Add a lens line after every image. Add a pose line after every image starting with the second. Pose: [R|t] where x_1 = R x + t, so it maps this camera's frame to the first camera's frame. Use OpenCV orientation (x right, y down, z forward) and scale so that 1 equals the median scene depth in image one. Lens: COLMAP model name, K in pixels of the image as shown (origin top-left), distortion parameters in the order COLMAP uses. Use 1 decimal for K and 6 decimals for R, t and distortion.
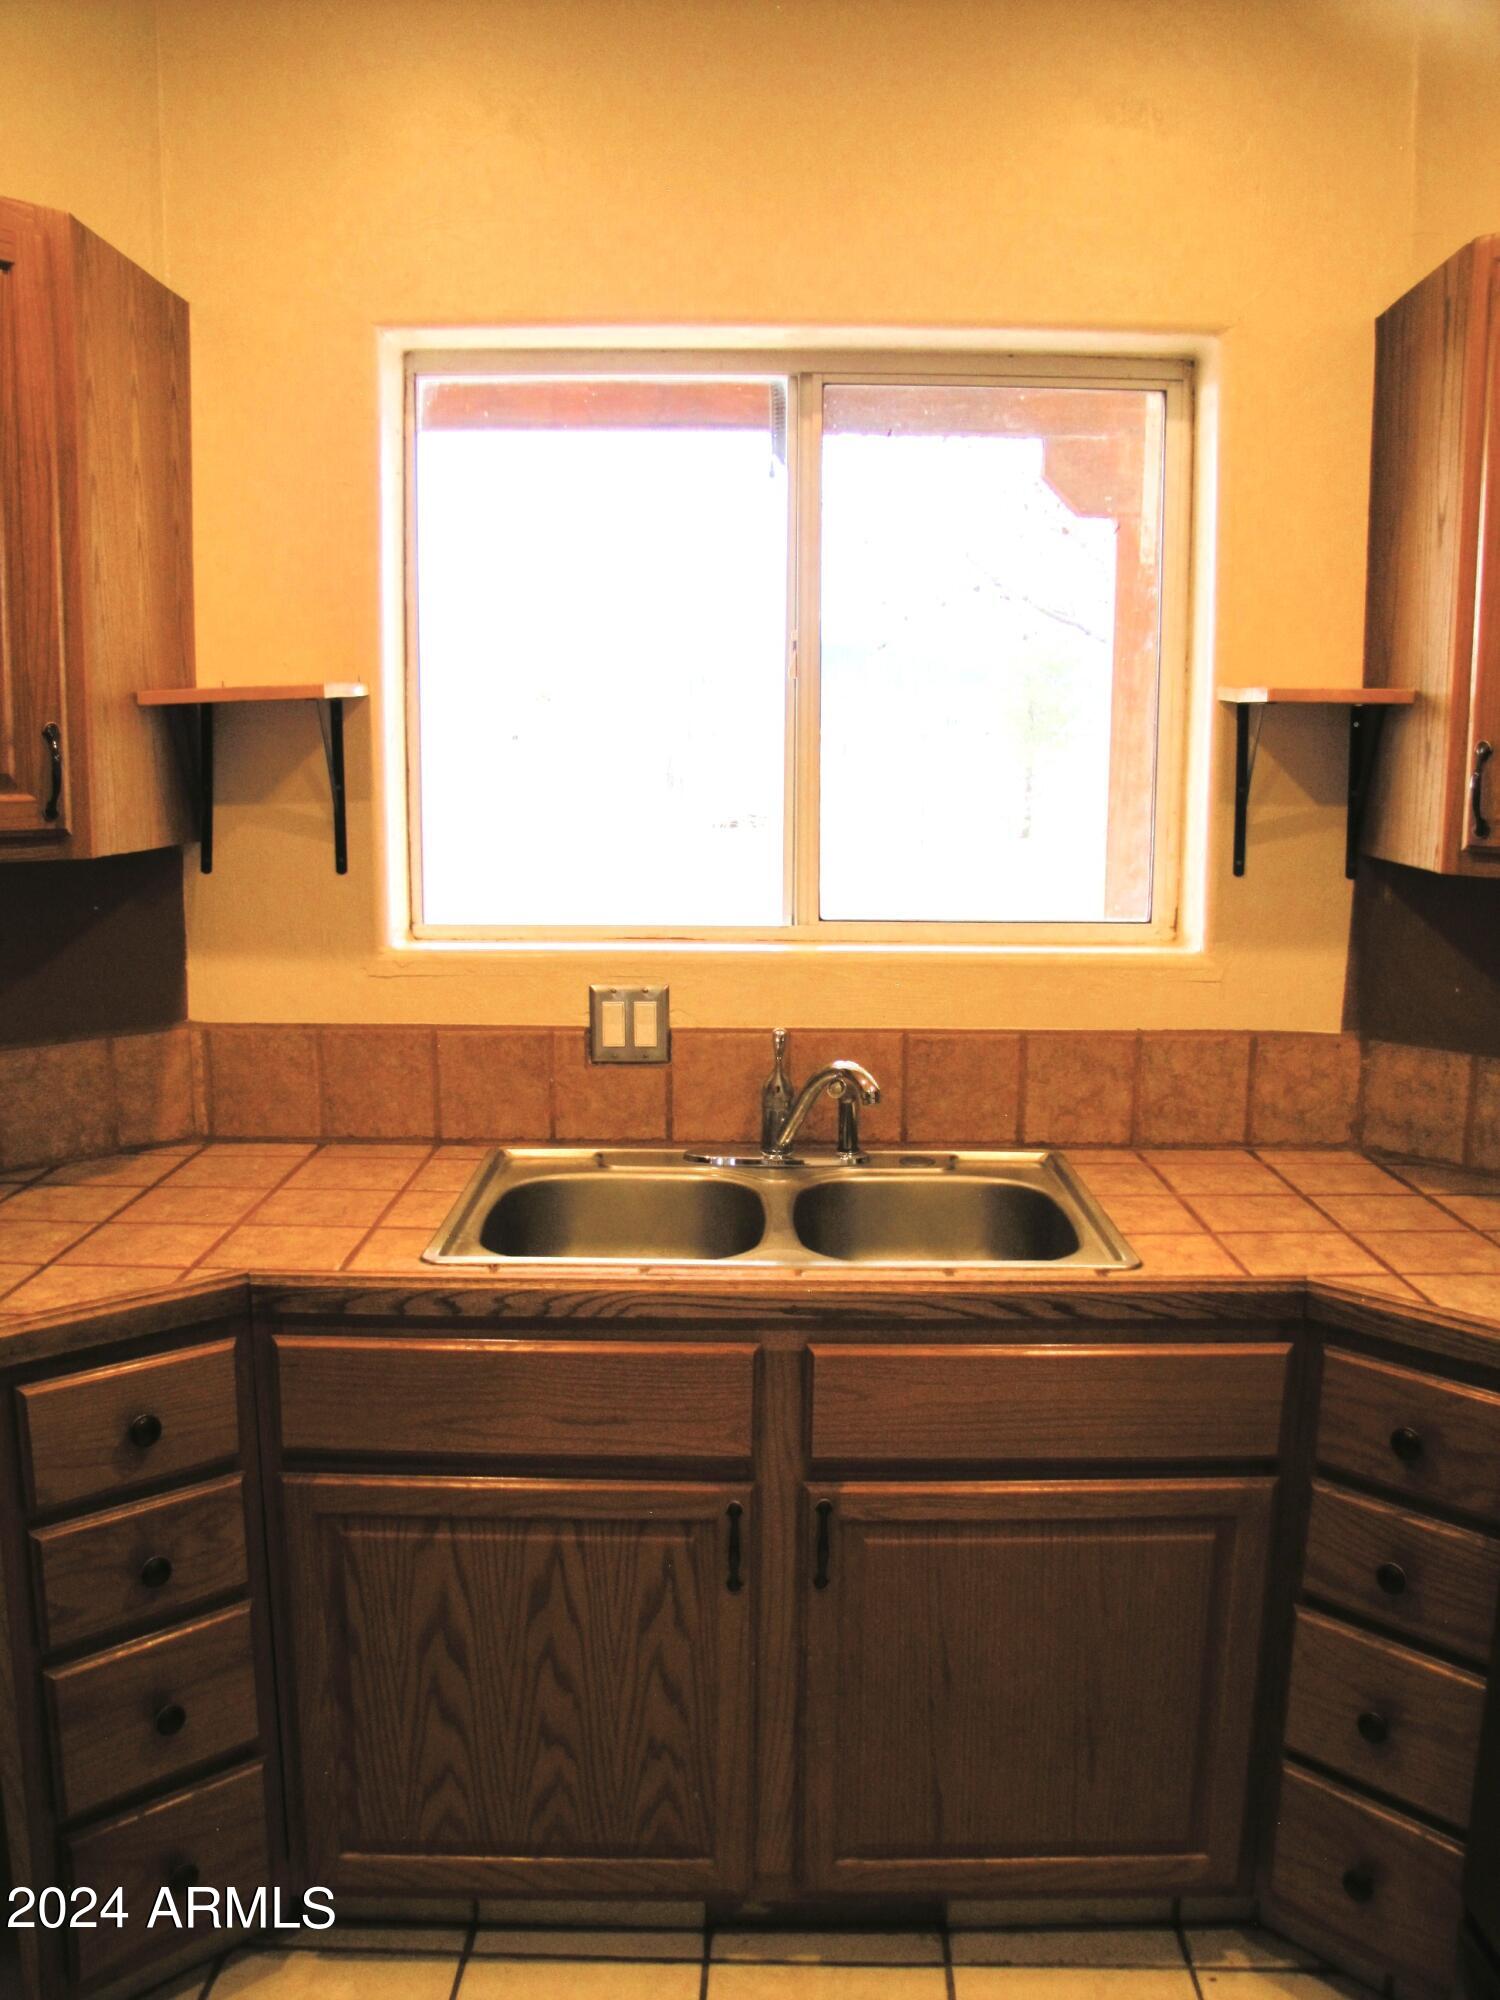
lens RADIAL K [[1671.1, 0, 745.3], [0, 1671.1, 1042.0], [0, 0, 1]] dist [-0.189586, 0.193101]
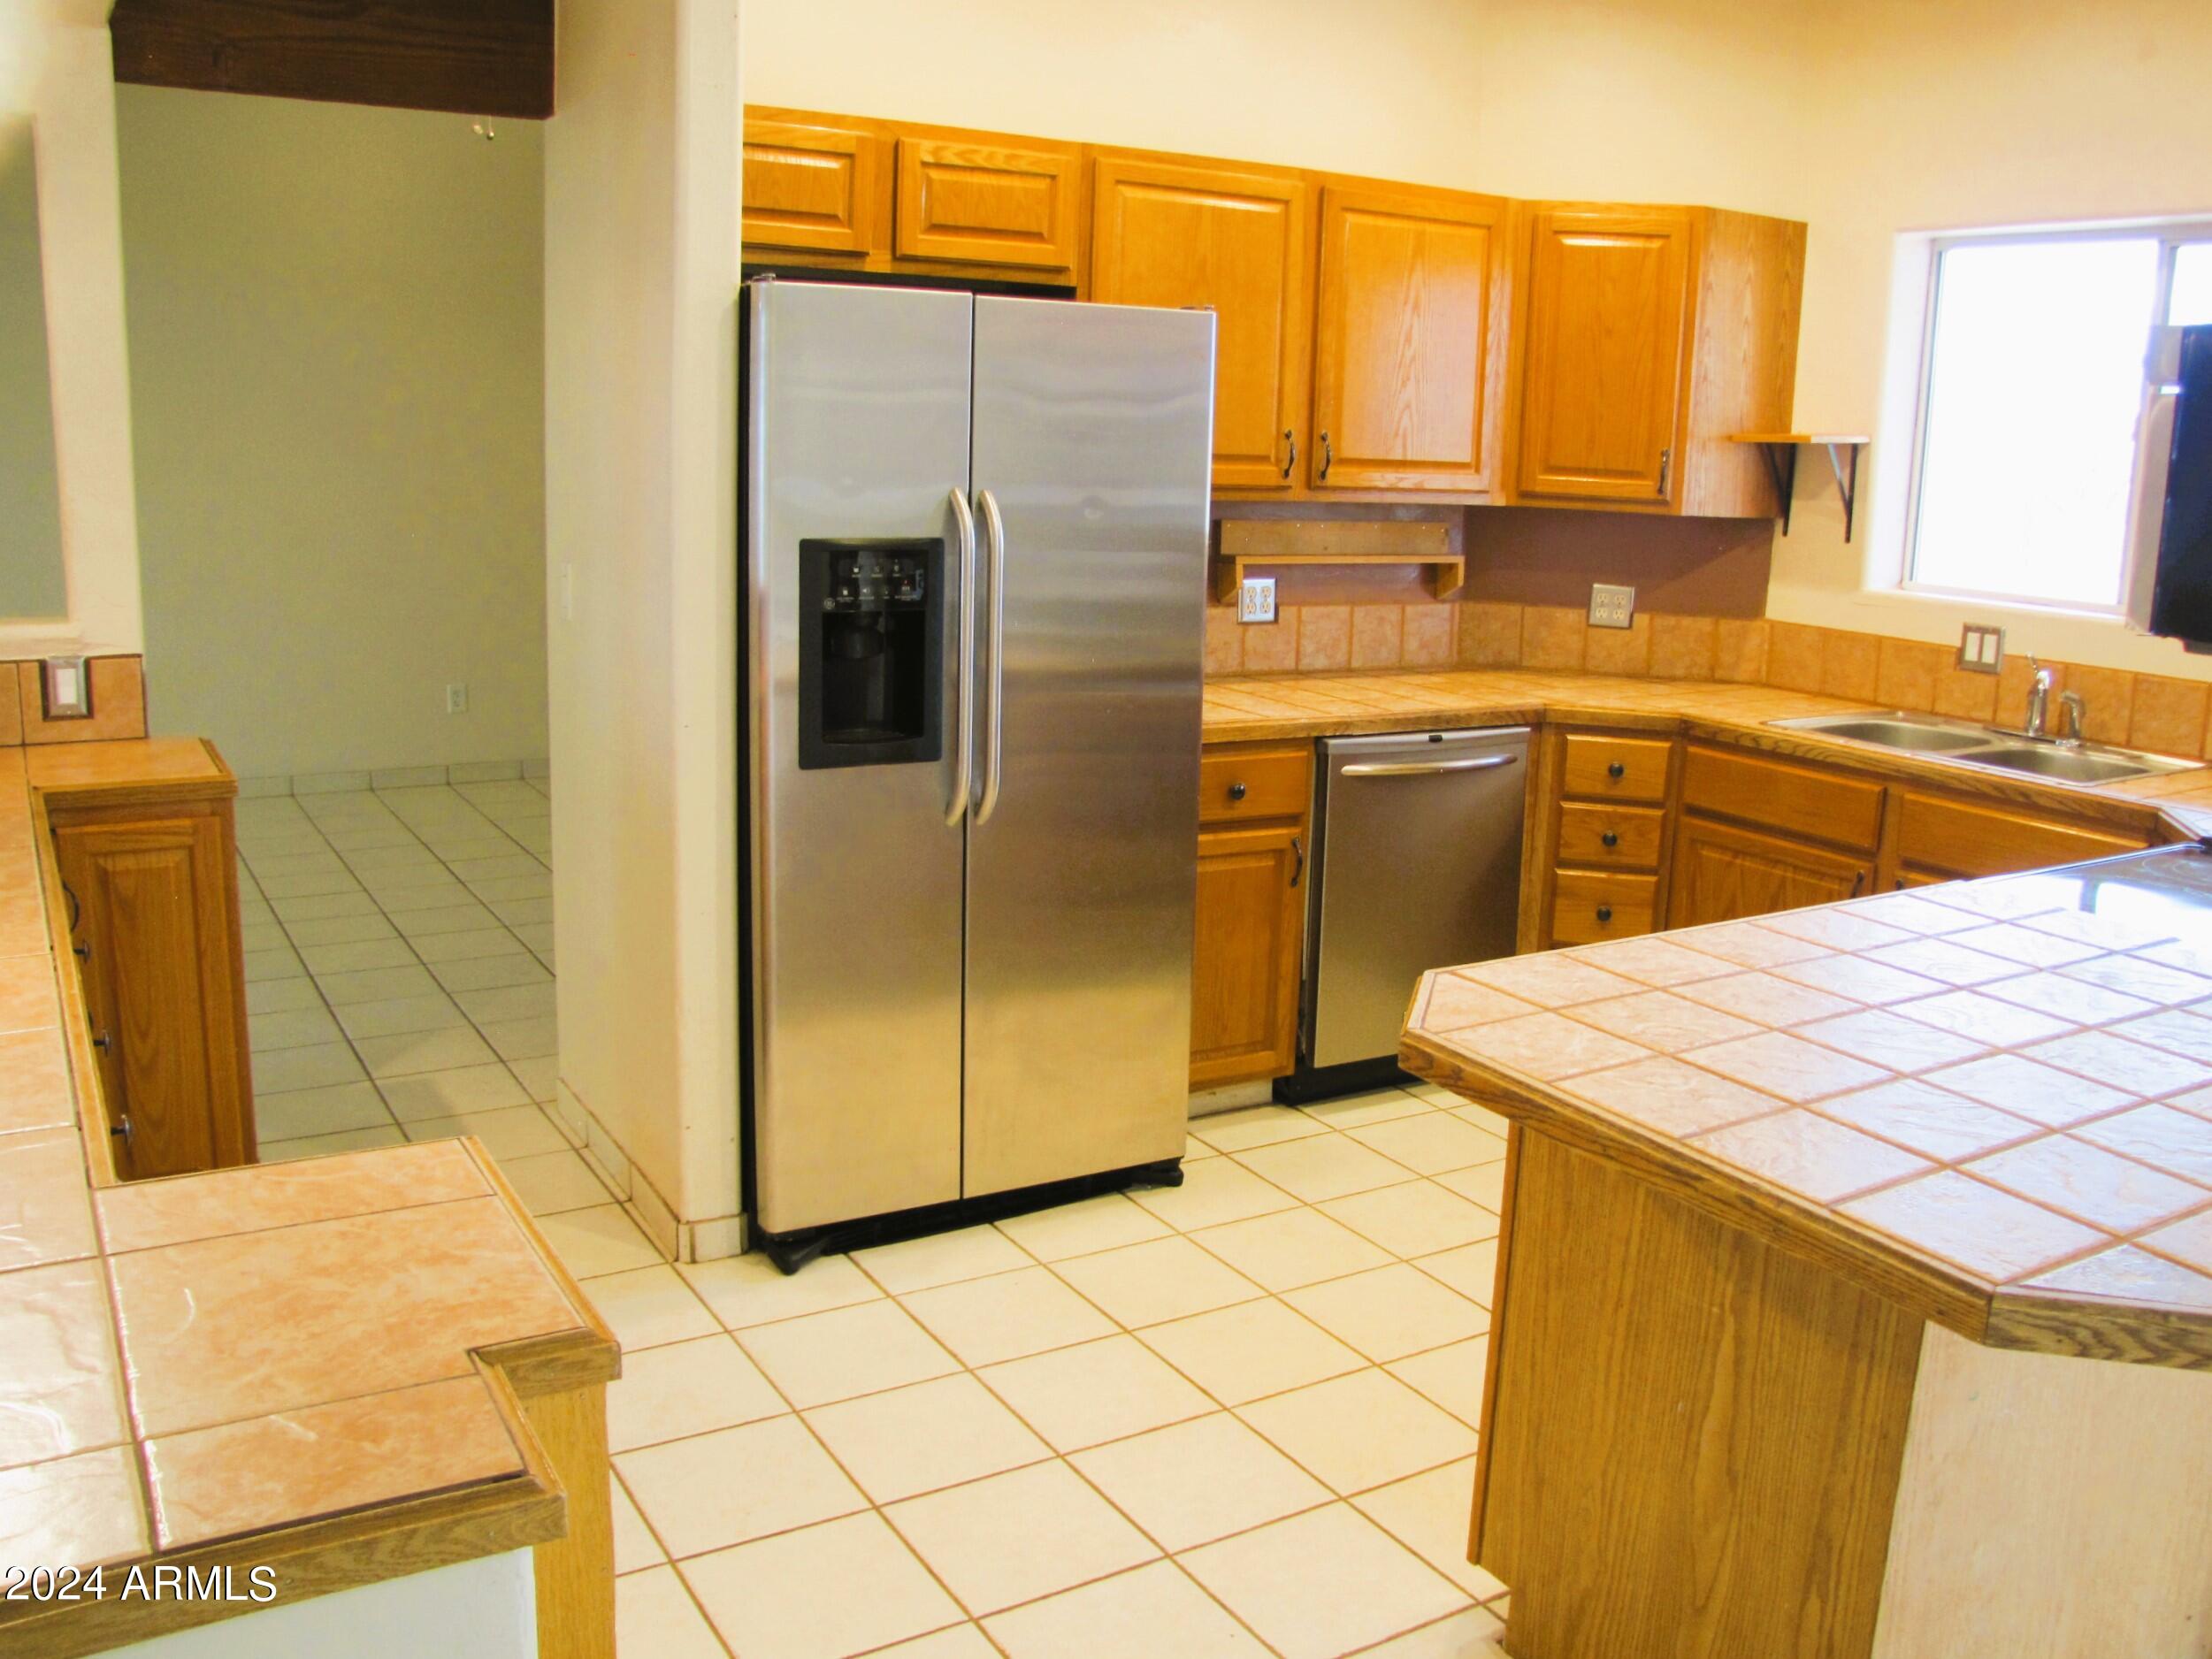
lens RADIAL K [[1879.4, 0, 1106.0], [0, 1879.4, 829.5], [0, 0, 1]] dist [-0.194167, 0.151093]
pose [[0.530333, 0.187488, -0.826798, 1.066327], [-0.172747, 0.978678, 0.111124, 0.126057], [0.830004, 0.083894, 0.551413, -0.746139]]
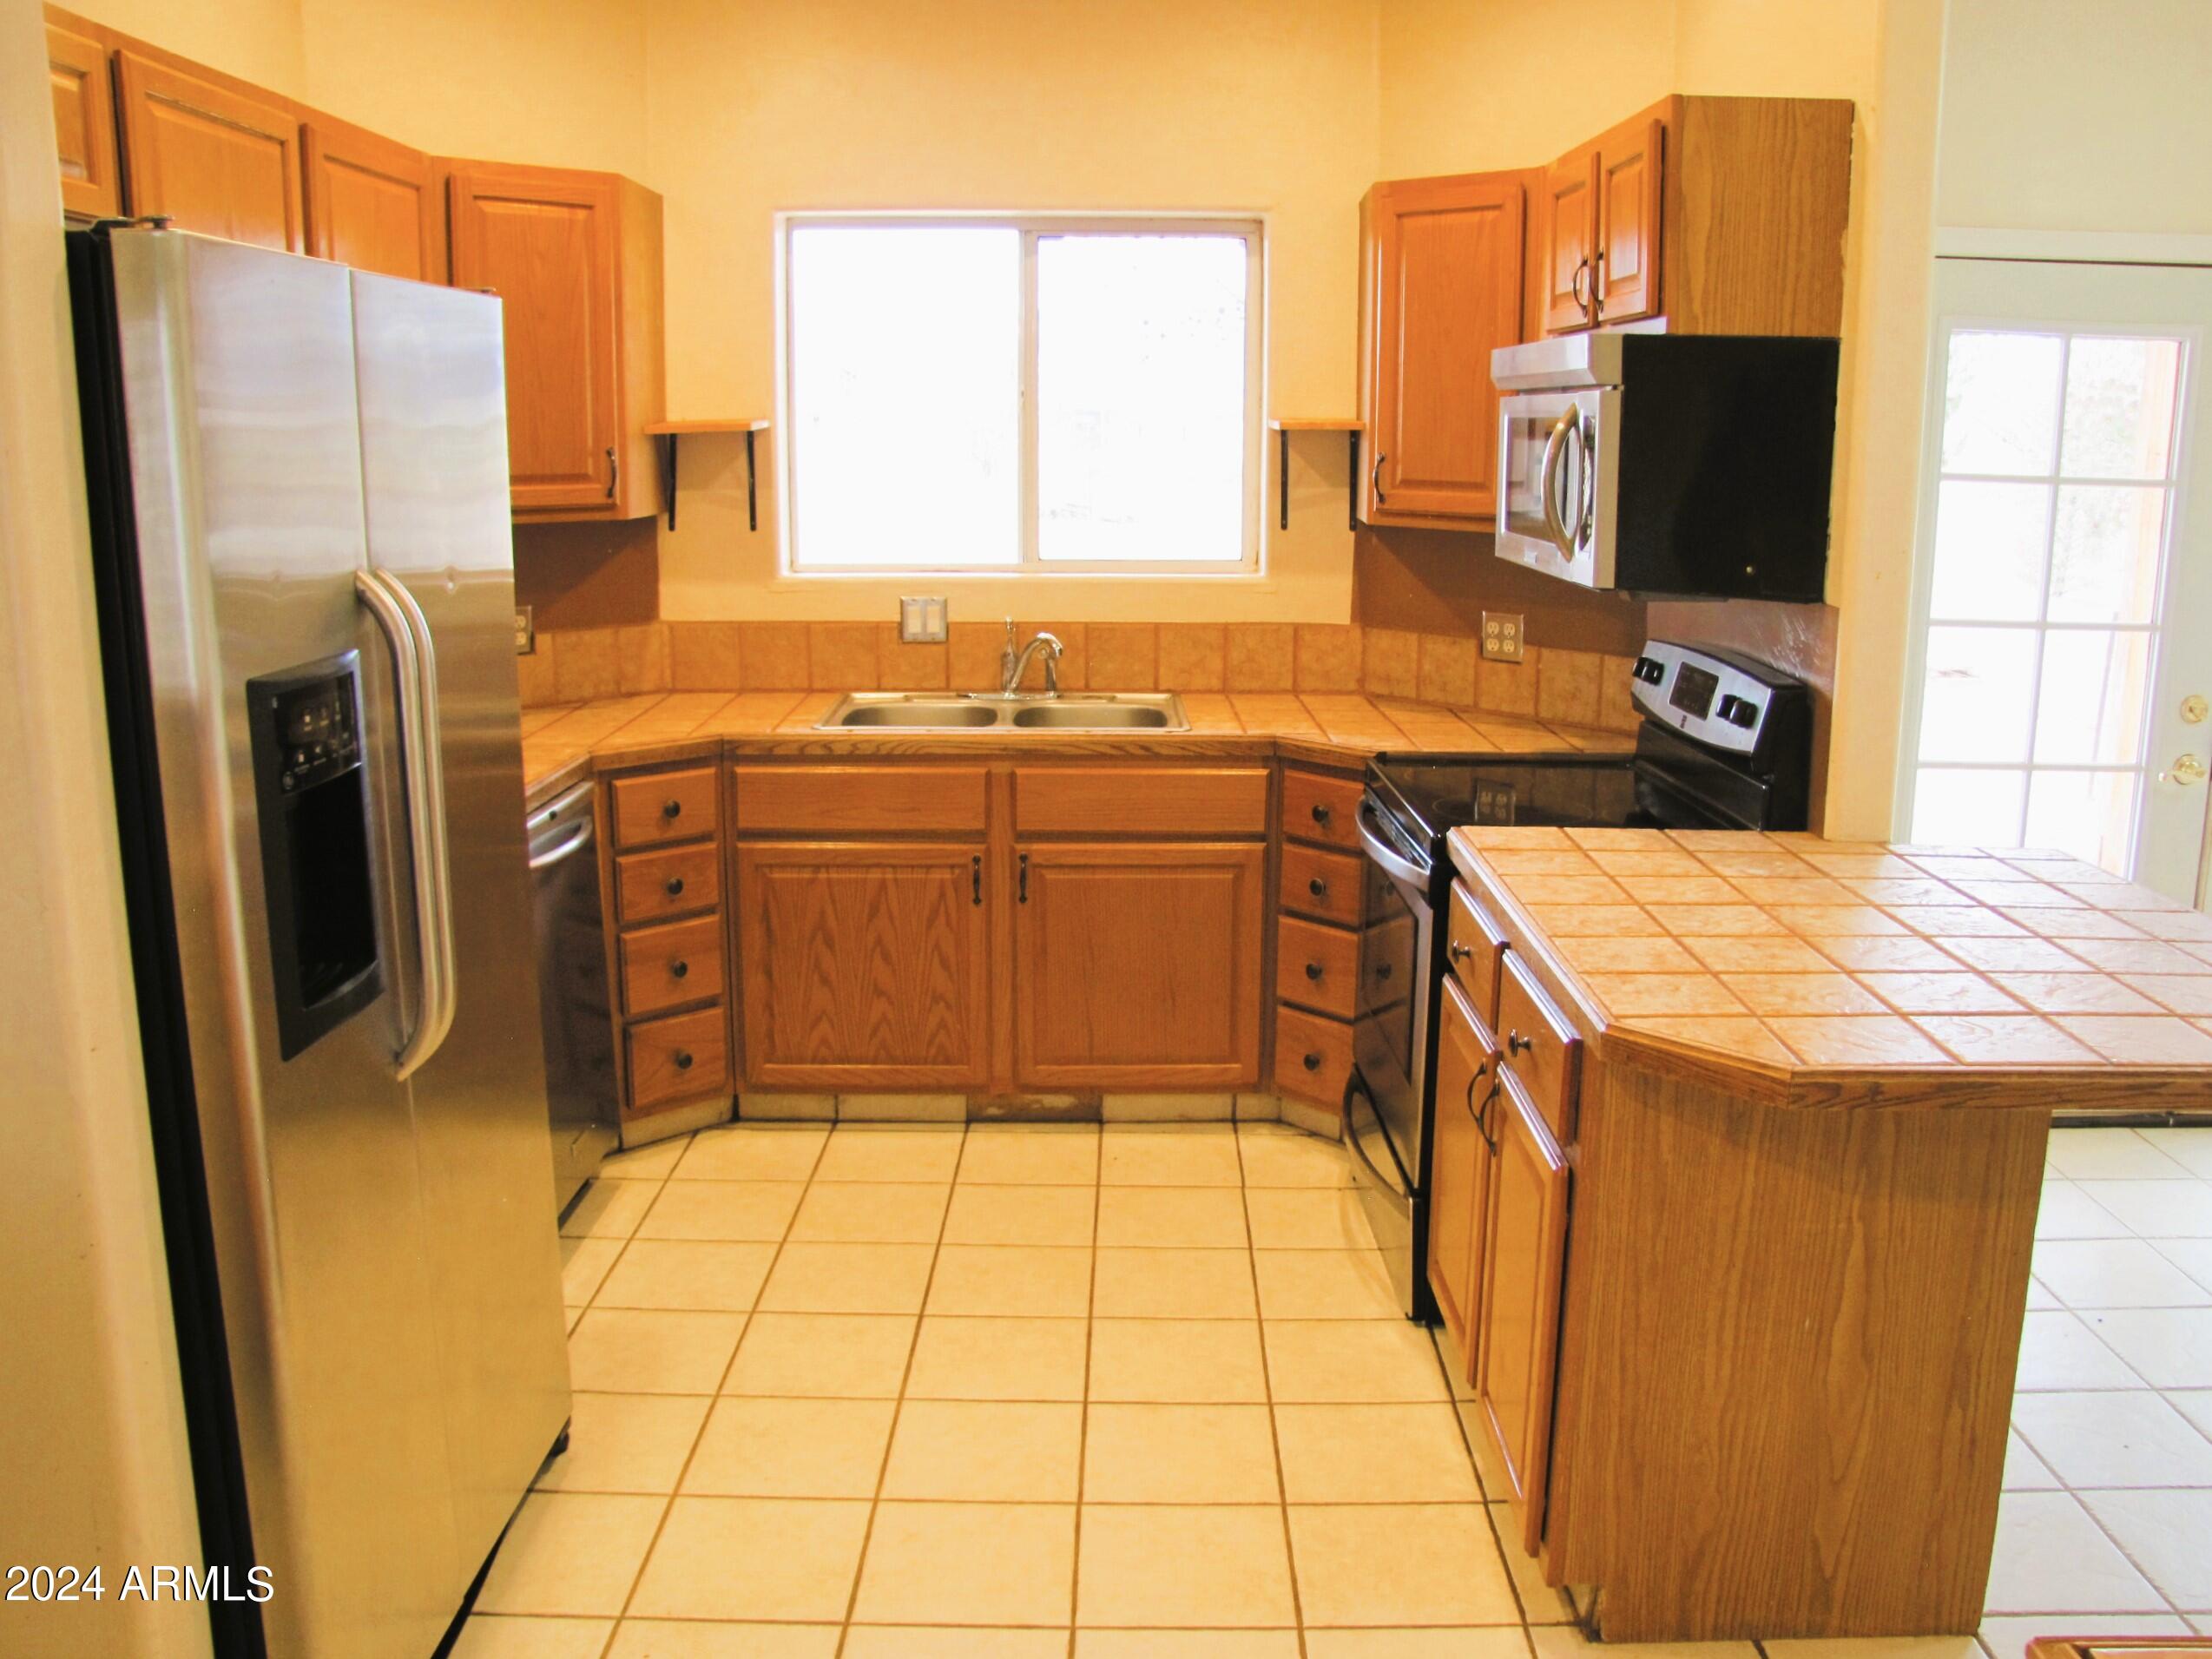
lens RADIAL K [[1873.5, 0, 1106.0], [0, 1873.5, 829.5], [0, 0, 1]] dist [-0.180709, 0.138827]
pose [[0.999868, -0.003936, 0.015750, 0.092244], [0.003364, 0.999339, 0.036202, 0.146284], [-0.015882, -0.036144, 0.999220, -0.983414]]
